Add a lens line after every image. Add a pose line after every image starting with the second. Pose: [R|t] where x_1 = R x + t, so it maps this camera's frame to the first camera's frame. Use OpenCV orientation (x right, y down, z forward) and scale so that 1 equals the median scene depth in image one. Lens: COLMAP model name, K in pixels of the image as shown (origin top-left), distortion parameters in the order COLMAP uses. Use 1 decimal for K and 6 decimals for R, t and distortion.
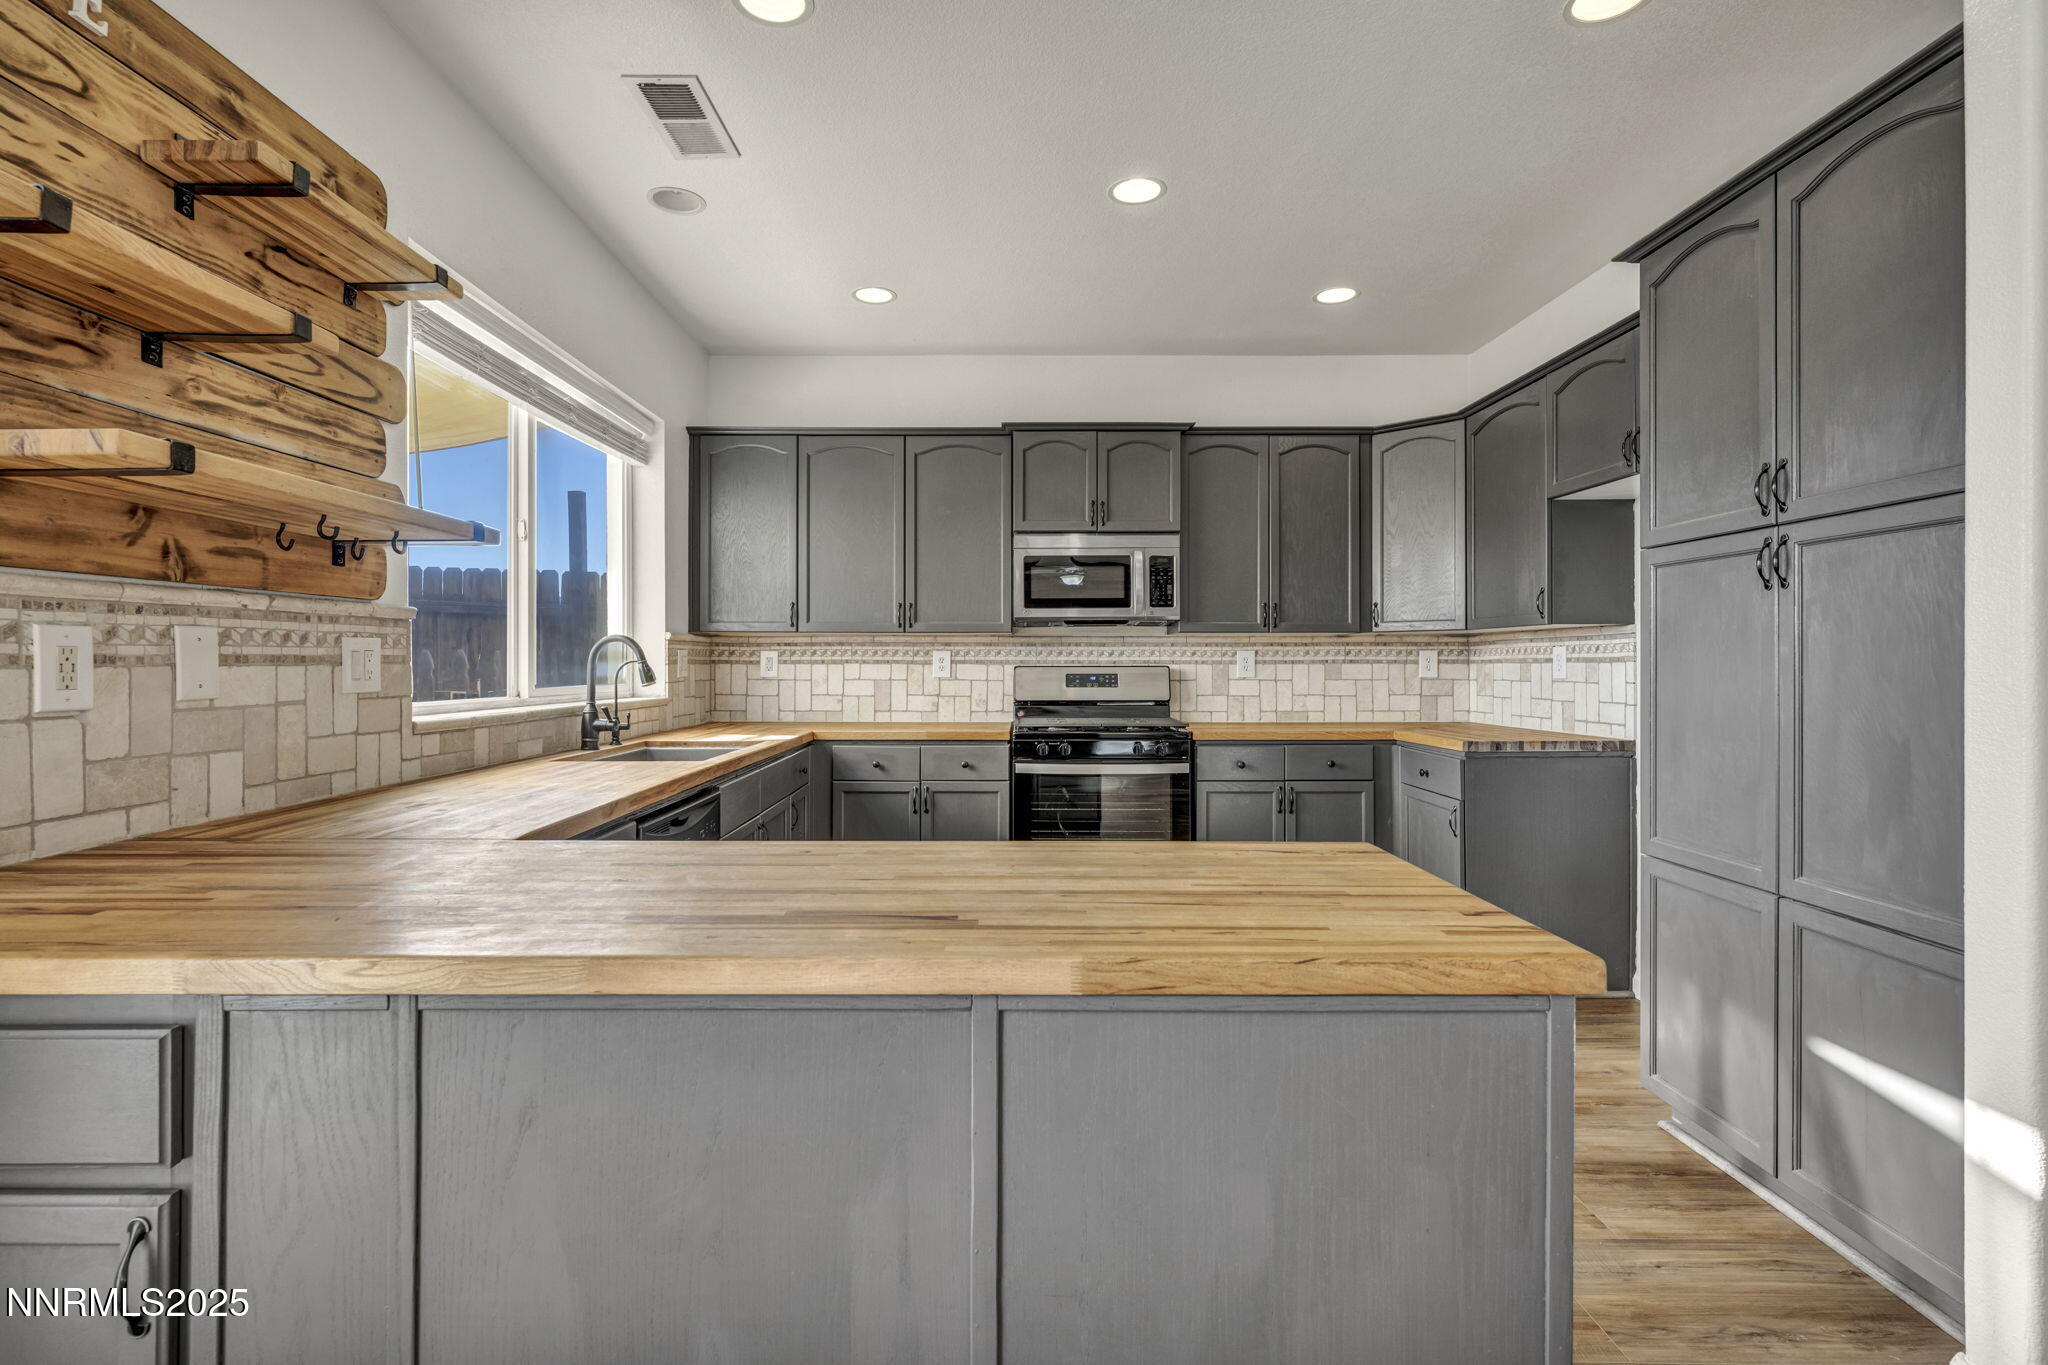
lens RADIAL K [[951.3, 0, 996.3], [0, 951.3, 656.0], [0, 0, 1]] dist [-0.002599, 0.001421]
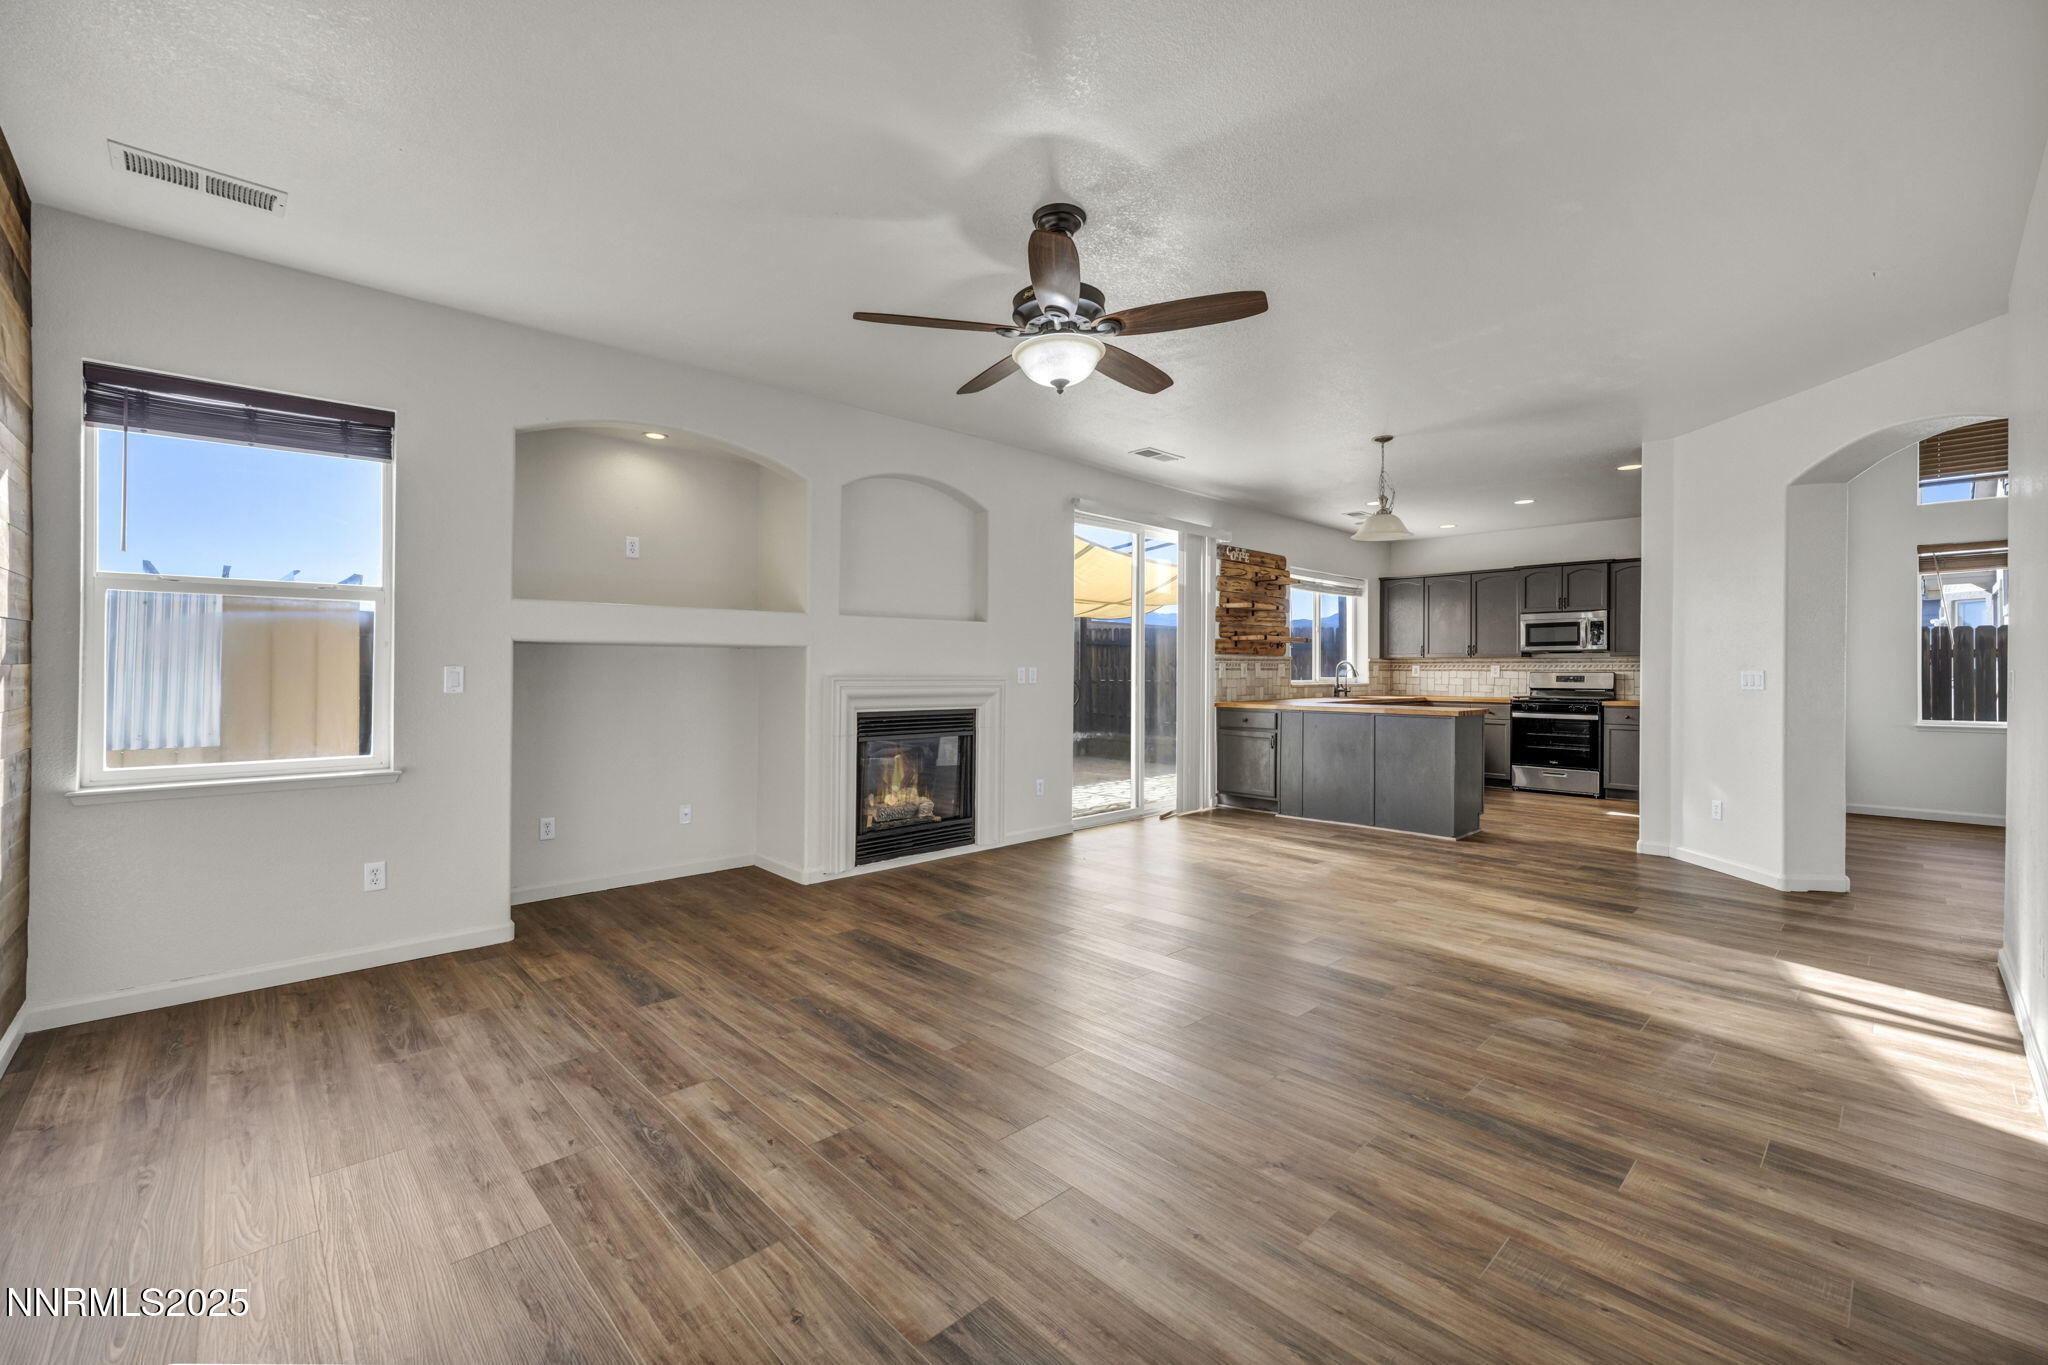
lens RADIAL K [[837.6, 0, 1031.4], [0, 837.6, 676.5], [0, 0, 1]] dist [0.003179, -0.001328]
pose [[0.698323, 0.005885, -0.715758, 0.637388], [0.002659, 0.999938, 0.010816, -0.003134], [0.715778, -0.009456, 0.698264, -1.245665]]
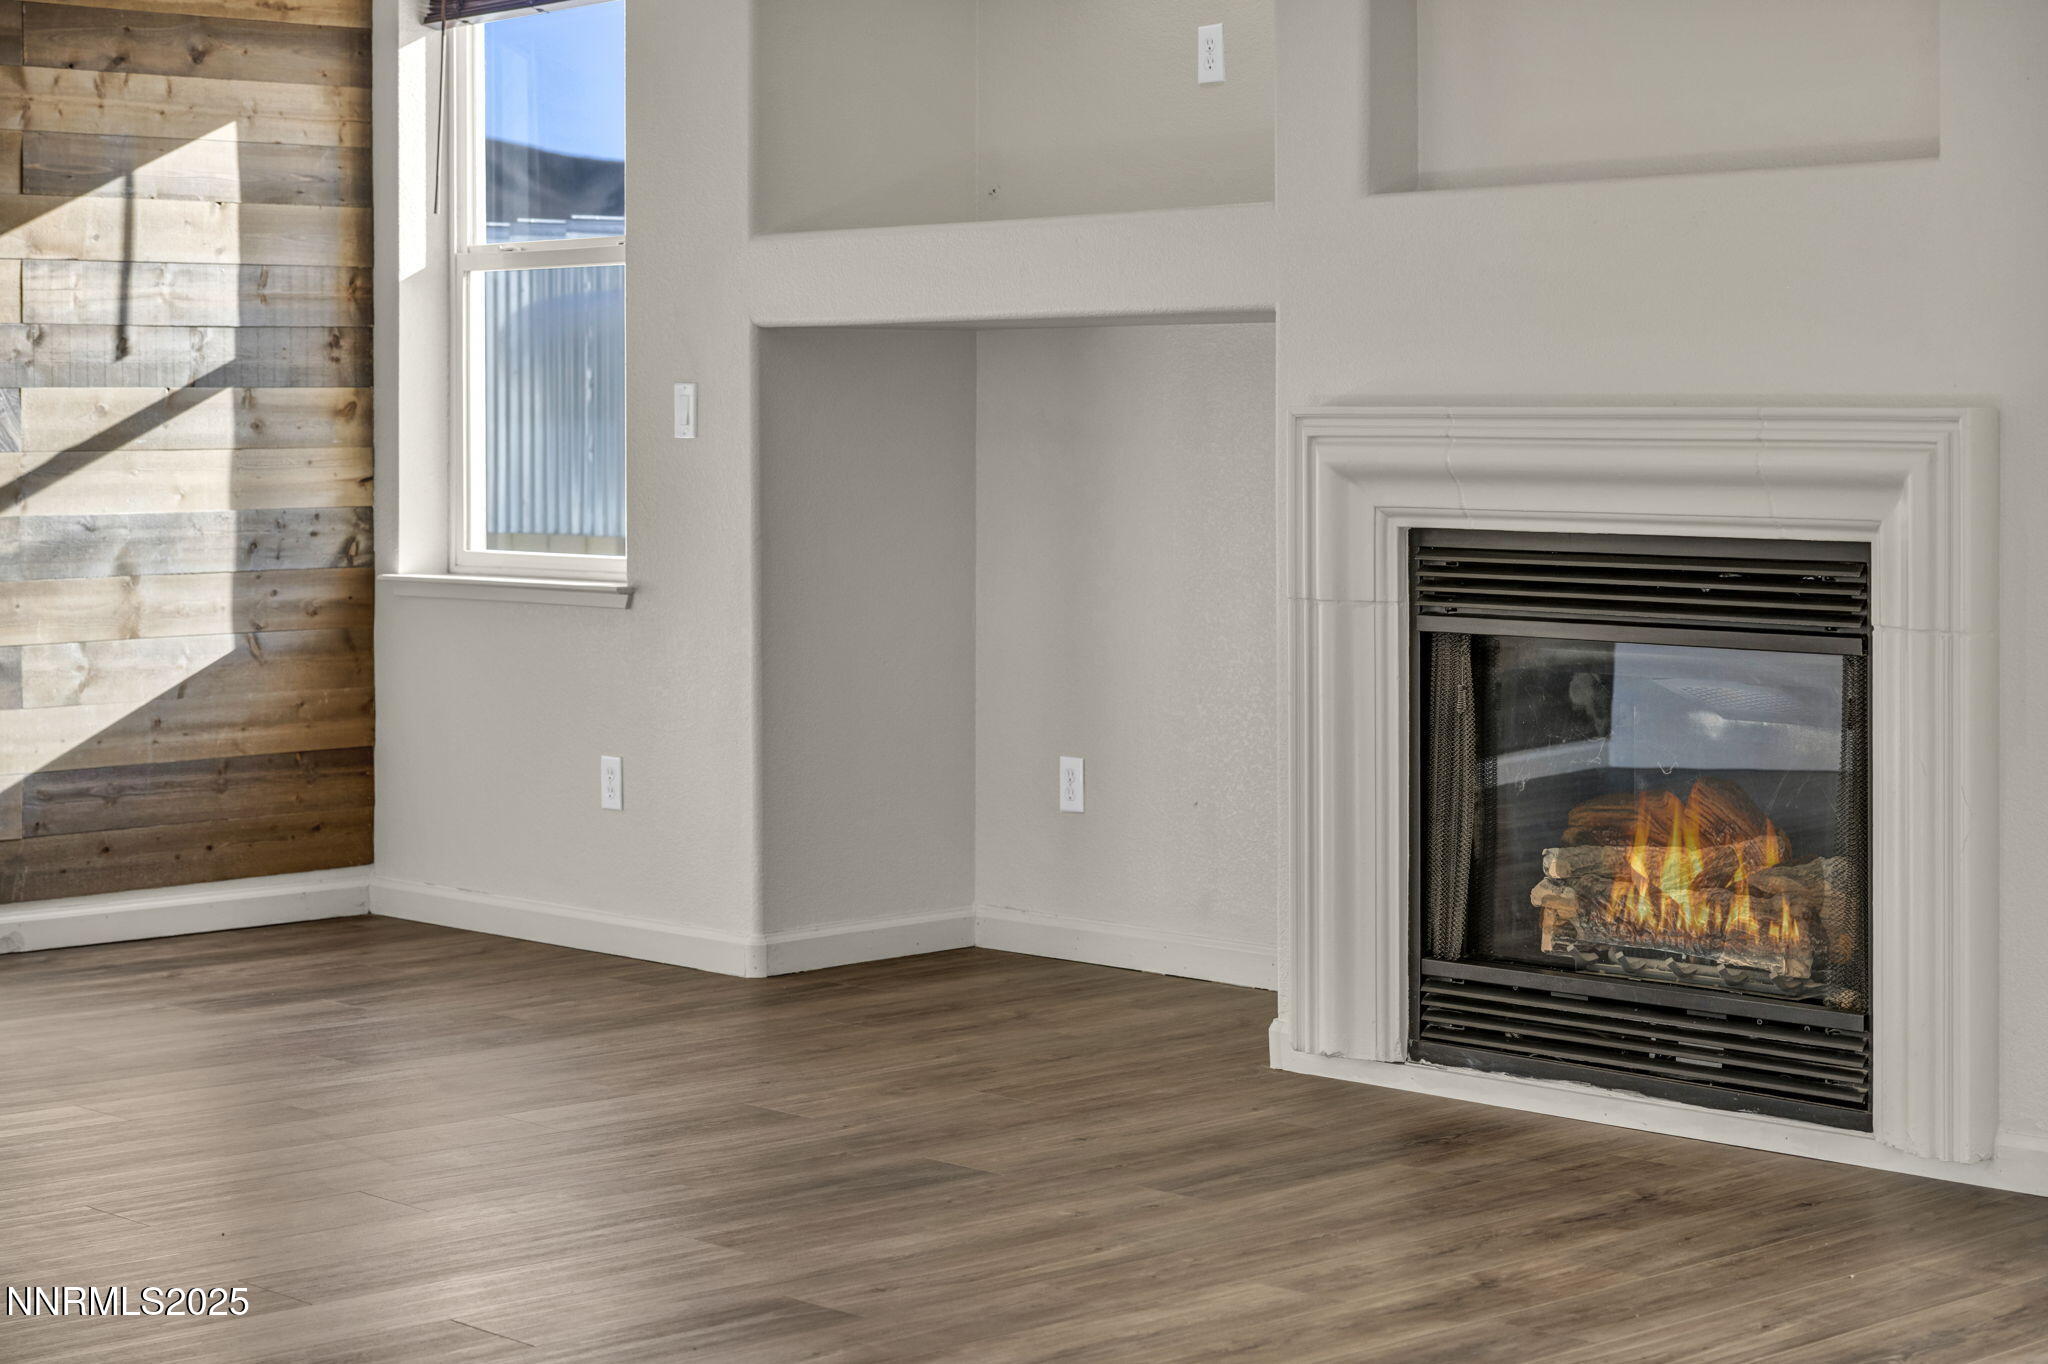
lens RADIAL K [[3663.0, 0, 1071.8], [0, 3663.0, 515.5], [0, 0, 1]] dist [-0.032694, 0.000000]
pose [[-0.711495, 0.013796, -0.702556, 0.758546], [0.002043, 0.999844, 0.017565, 0.026776], [0.702689, 0.011063, -0.711411, 0.296274]]
